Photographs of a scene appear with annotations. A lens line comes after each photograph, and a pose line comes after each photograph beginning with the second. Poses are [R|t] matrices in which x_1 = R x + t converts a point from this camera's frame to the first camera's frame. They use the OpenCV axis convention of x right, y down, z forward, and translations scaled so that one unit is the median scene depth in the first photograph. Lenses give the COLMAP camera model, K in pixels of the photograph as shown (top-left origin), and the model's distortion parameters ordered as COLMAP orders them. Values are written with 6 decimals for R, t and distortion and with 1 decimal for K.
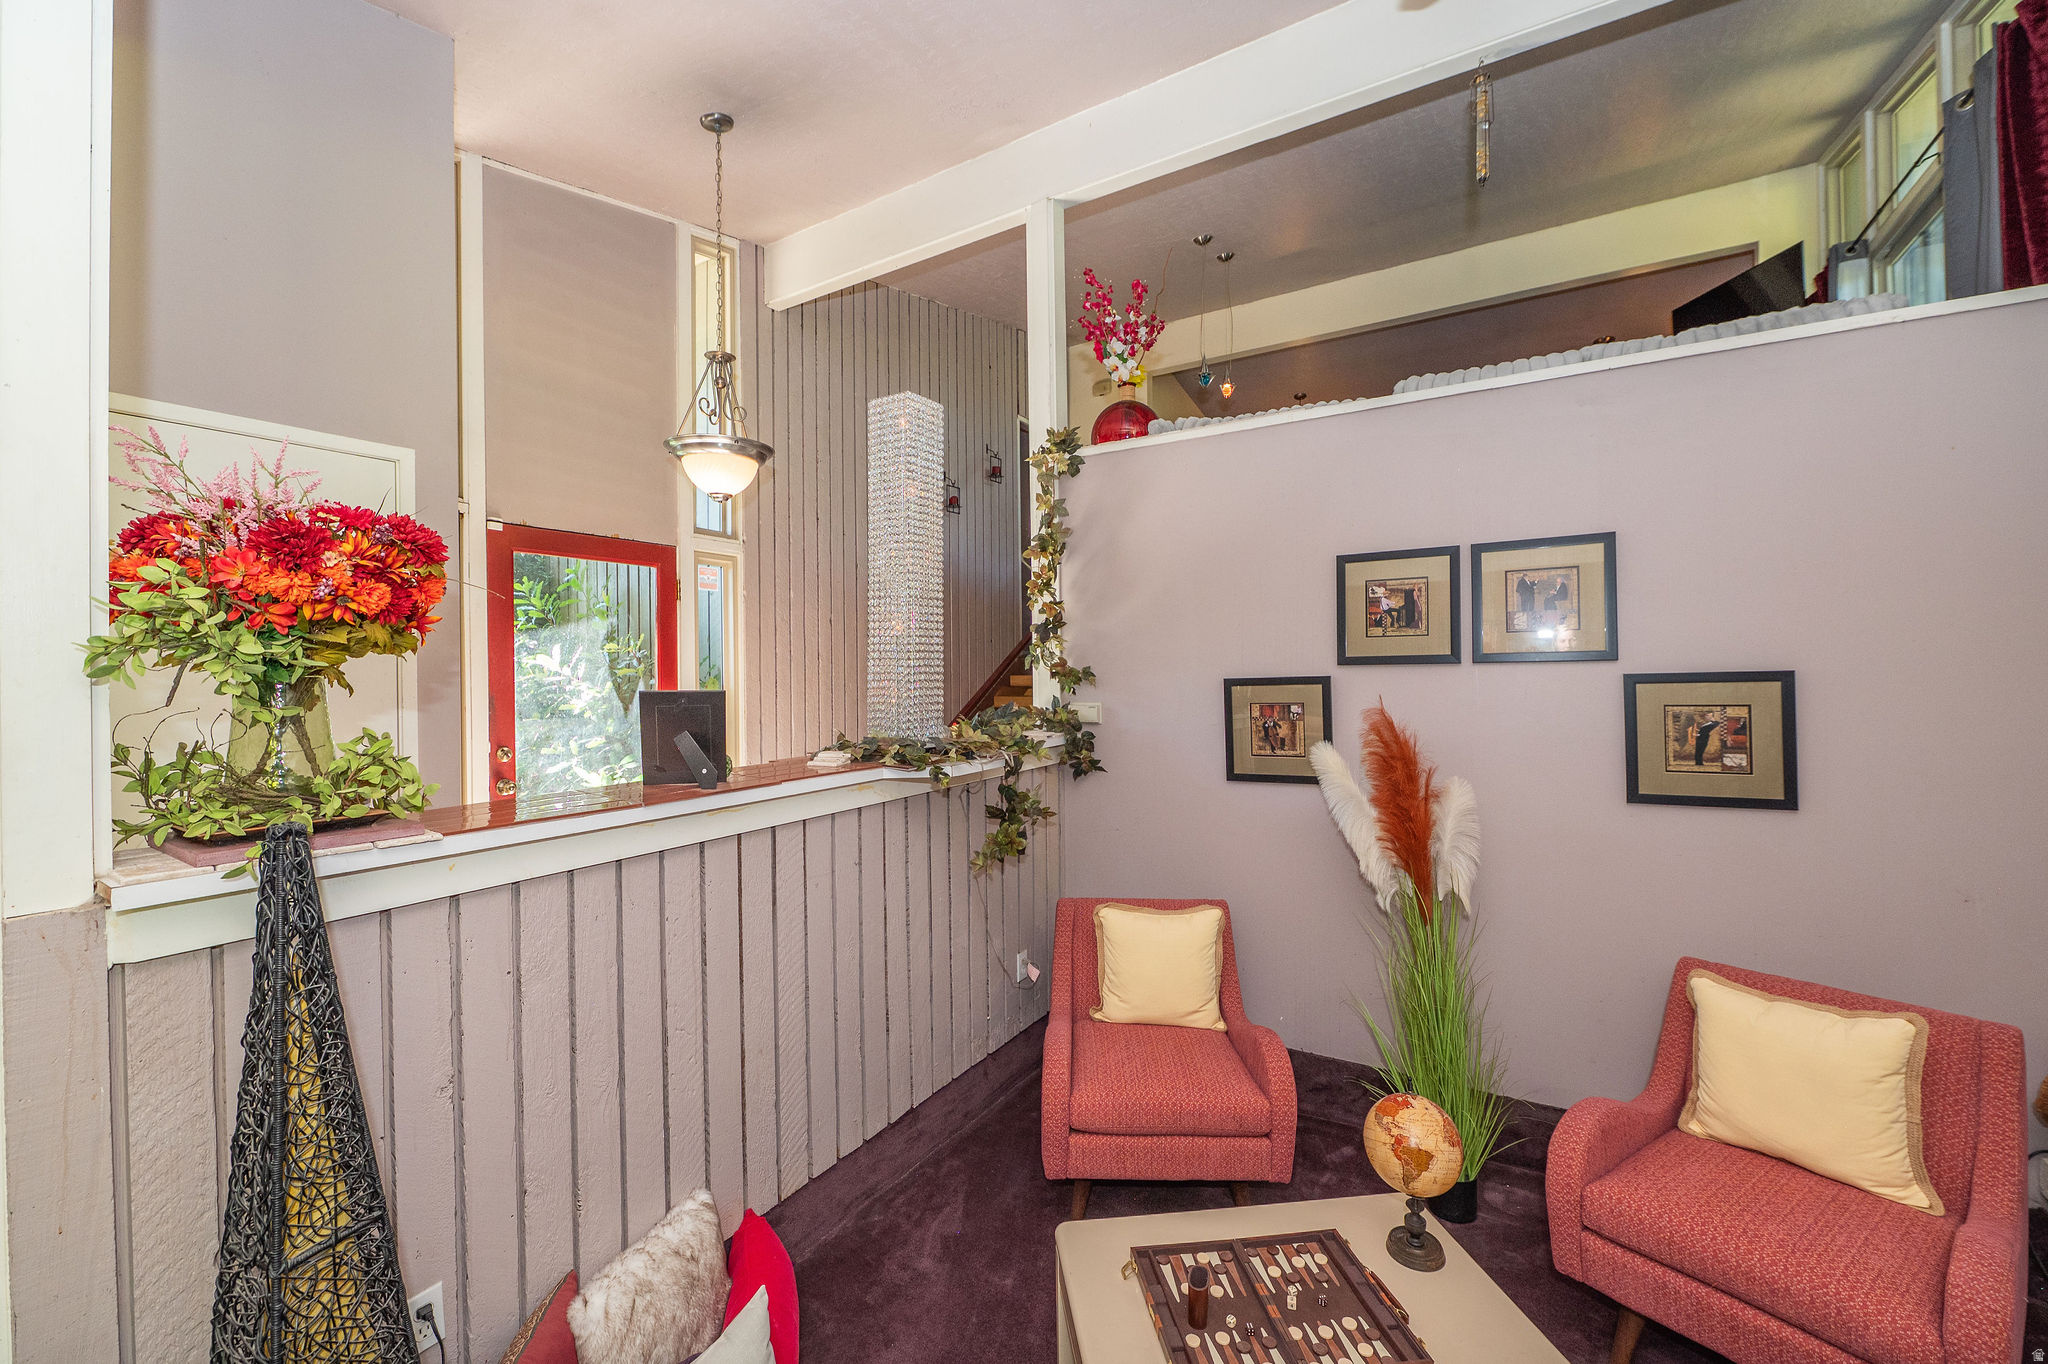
lens RADIAL K [[825.9, 0, 1020.6], [0, 825.9, 680.9], [0, 0, 1]] dist [-0.004862, -0.001176]
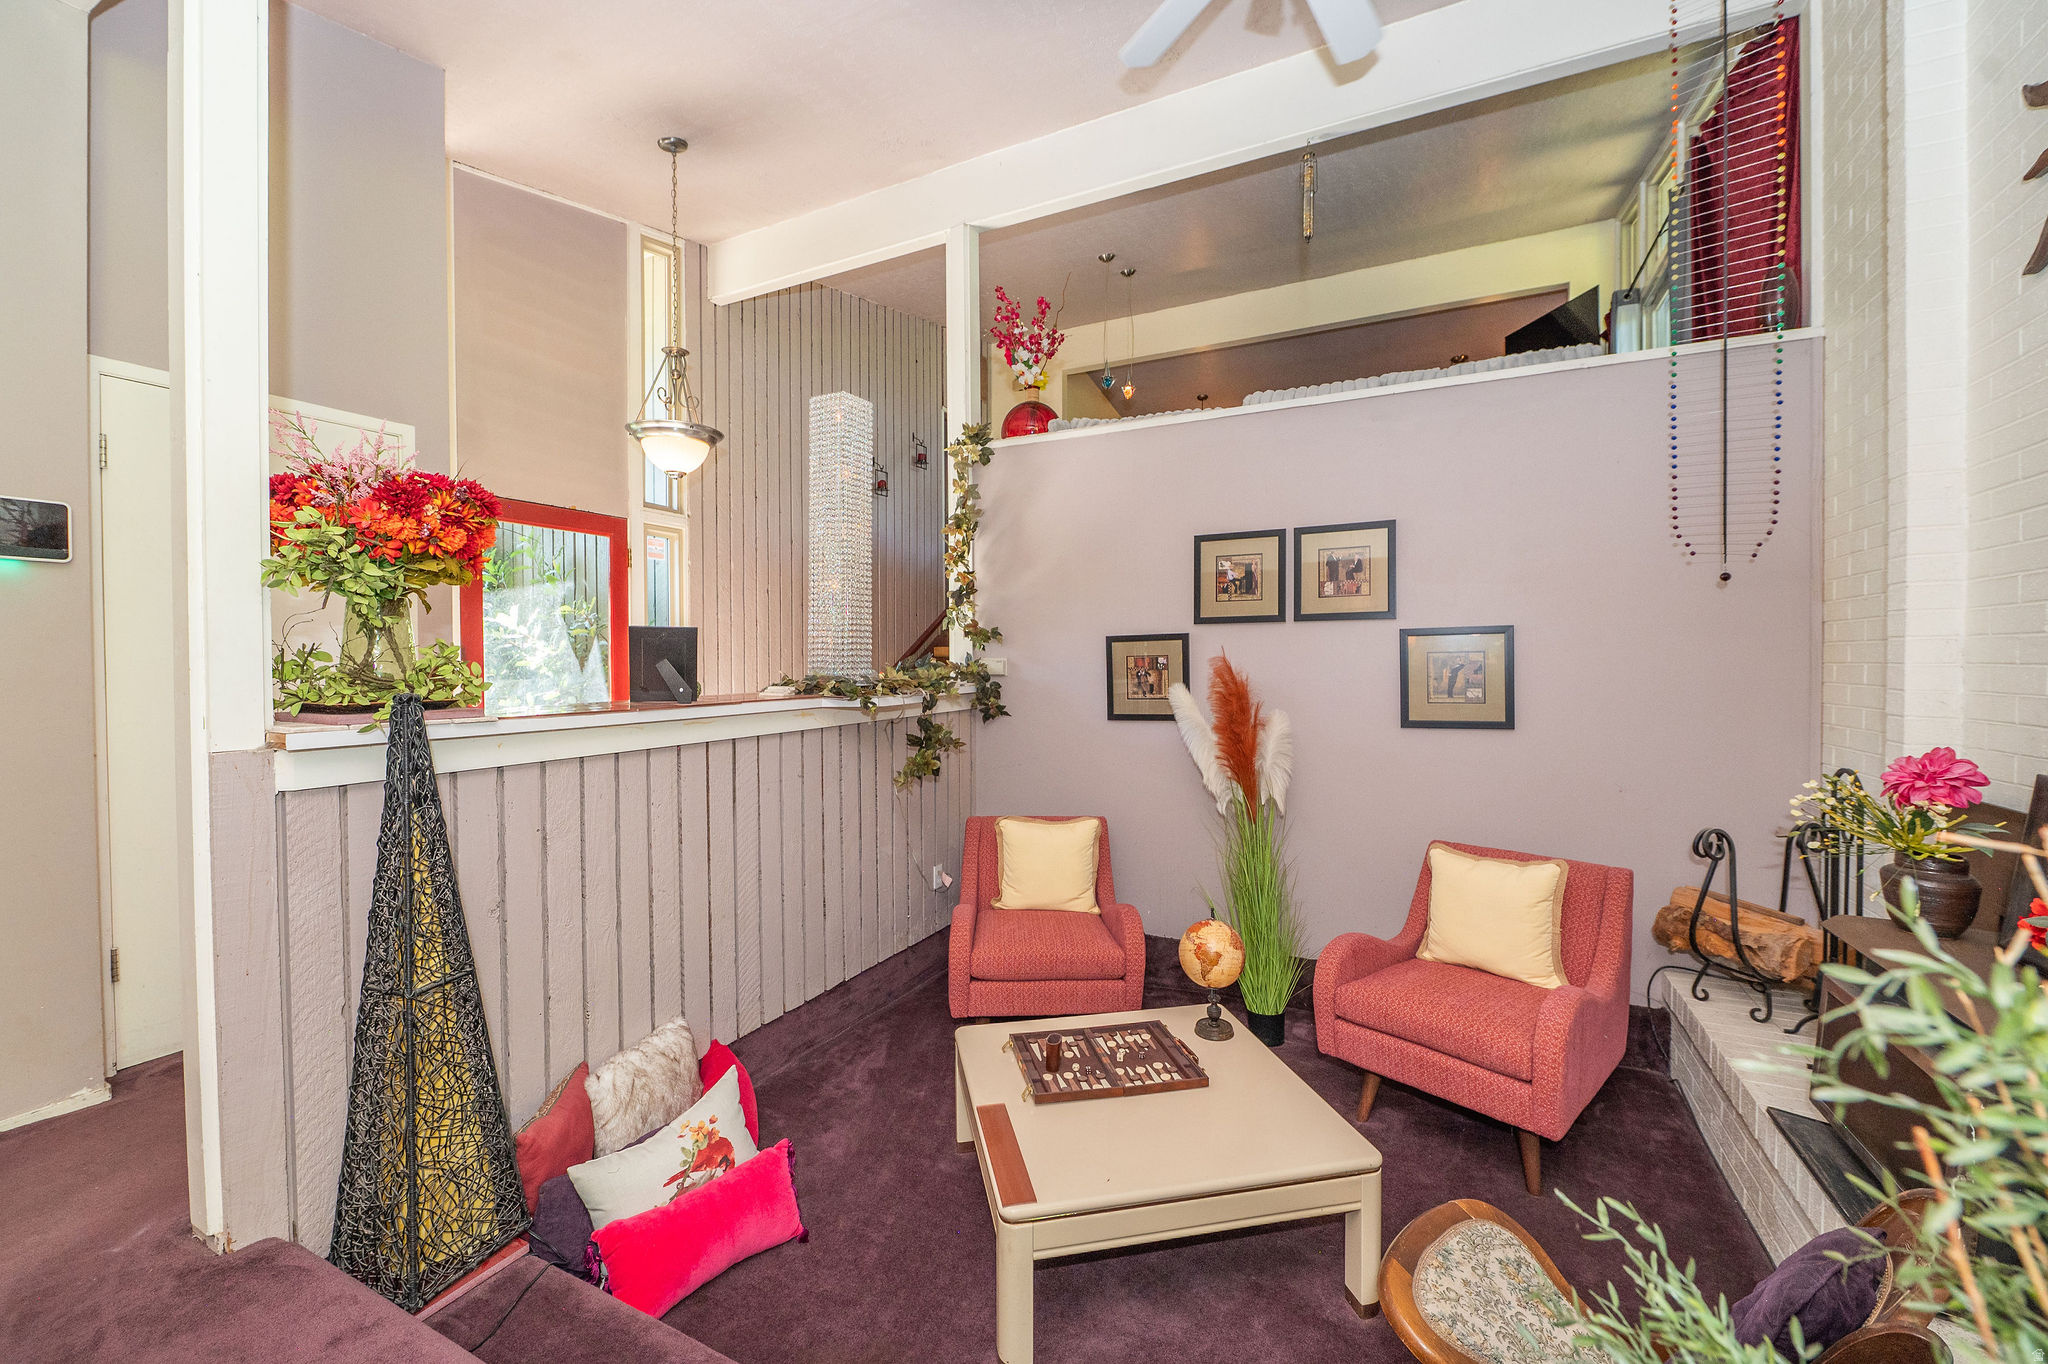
lens RADIAL K [[825.9, 0, 1024.6], [0, 825.9, 680.6], [0, 0, 1]] dist [-0.004862, -0.001176]
pose [[0.995927, 0.004988, 0.090028, 0.021870], [-0.006197, 0.999894, 0.013157, 0.056331], [-0.089953, -0.013661, 0.995852, -0.234983]]
